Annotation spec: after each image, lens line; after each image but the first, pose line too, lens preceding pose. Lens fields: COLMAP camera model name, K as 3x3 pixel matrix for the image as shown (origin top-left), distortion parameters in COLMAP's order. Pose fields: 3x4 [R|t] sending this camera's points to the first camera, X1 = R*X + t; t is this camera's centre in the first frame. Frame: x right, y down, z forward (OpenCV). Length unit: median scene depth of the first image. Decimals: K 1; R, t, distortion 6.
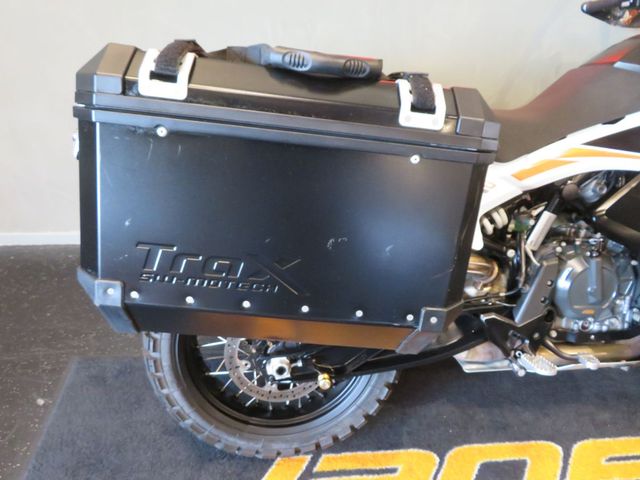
lens RADIAL K [[460.3, 0, 318.4], [0, 460.3, 239.1], [0, 0, 1]] dist [-0.008615, 0.009275]
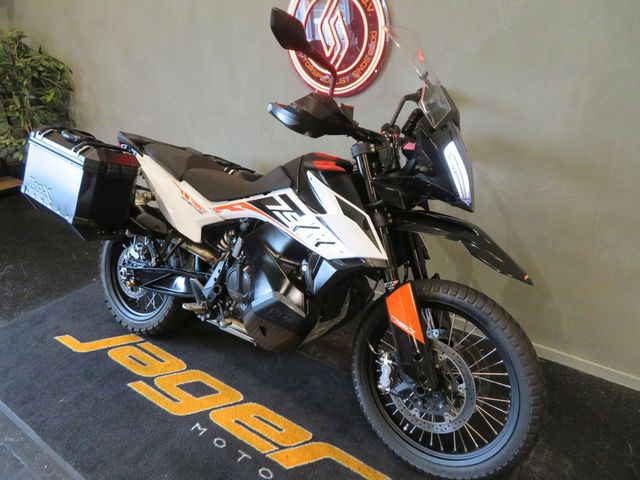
lens RADIAL K [[460.3, 0, 320.5], [0, 460.3, 239.3], [0, 0, 1]] dist [-0.008615, 0.009275]
pose [[0.781631, 0.242149, -0.574819, 1.700136], [-0.348065, 0.934067, -0.079808, -0.015132], [0.517594, 0.262455, 0.814380, -0.294627]]
